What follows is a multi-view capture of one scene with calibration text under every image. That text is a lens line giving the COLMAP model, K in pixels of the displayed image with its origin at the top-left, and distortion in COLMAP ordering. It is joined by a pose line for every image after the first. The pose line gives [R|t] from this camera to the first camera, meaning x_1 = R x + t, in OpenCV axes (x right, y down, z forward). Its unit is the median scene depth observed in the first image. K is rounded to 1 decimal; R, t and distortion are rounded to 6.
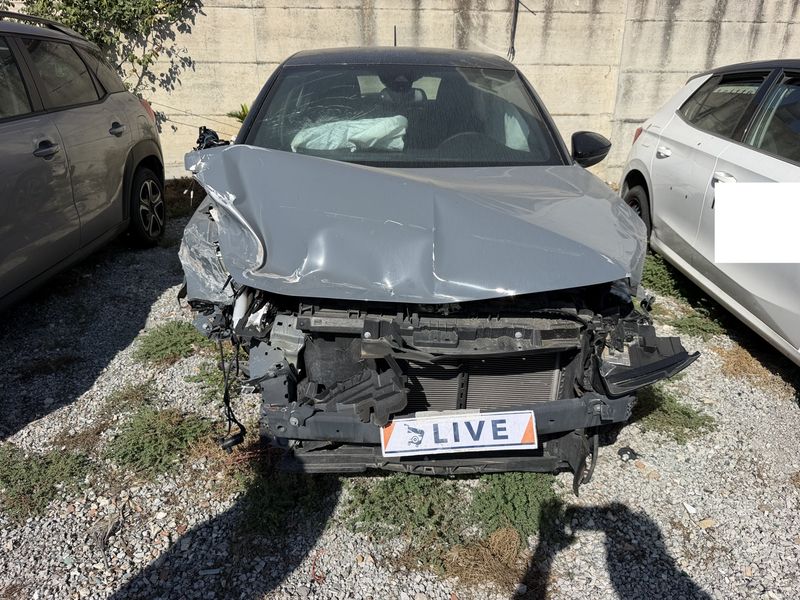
lens RADIAL K [[570.5, 0, 400.0], [0, 570.5, 300.0], [0, 0, 1]] dist [-0.009400, -0.005549]
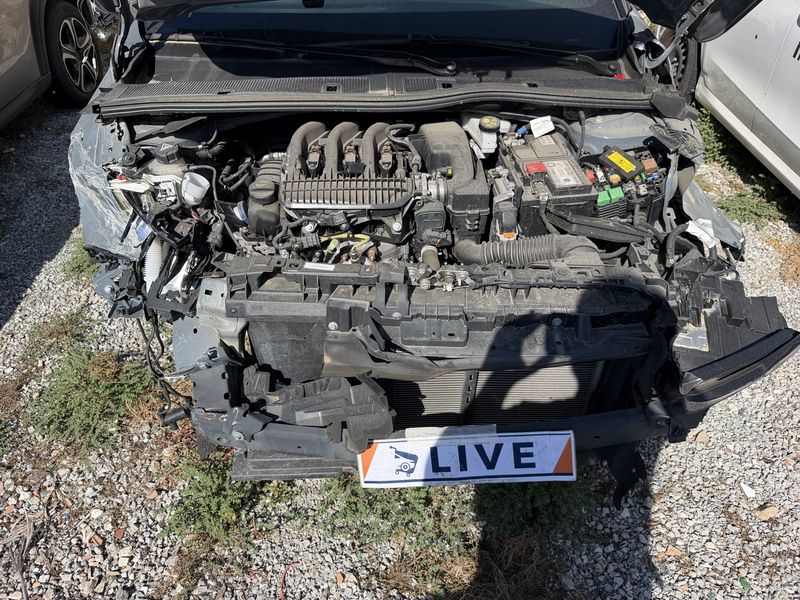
lens RADIAL K [[570.5, 0, 400.0], [0, 570.5, 300.0], [0, 0, 1]] dist [-0.009400, -0.005549]
pose [[0.999747, -0.022206, 0.003484, 0.017595], [0.020208, 0.955804, 0.293310, -0.134796], [-0.009843, -0.293165, 0.956011, 0.302369]]
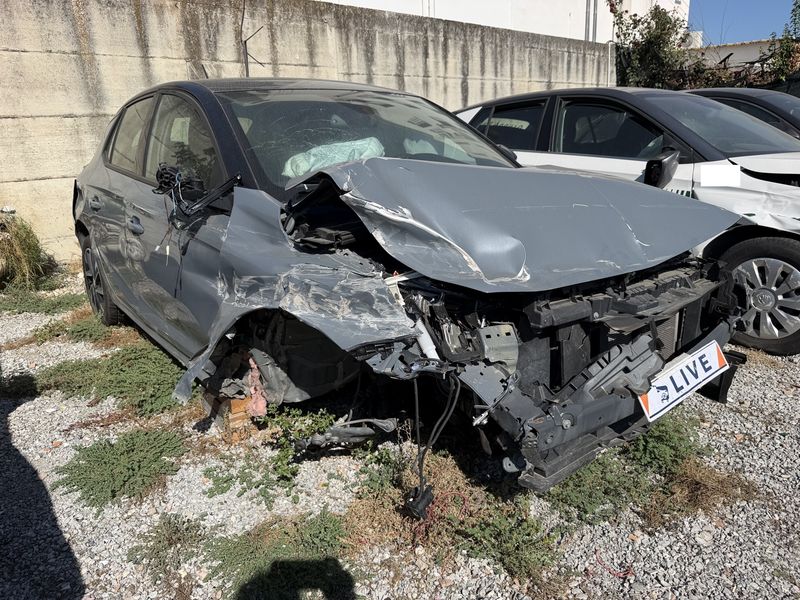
lens RADIAL K [[570.5, 0, 400.0], [0, 570.5, 300.0], [0, 0, 1]] dist [-0.009400, -0.005549]
pose [[0.786654, -0.208965, 0.580955, -0.760477], [0.269596, 0.962791, -0.018743, -0.032908], [-0.555422, 0.171367, 0.813720, 0.305548]]
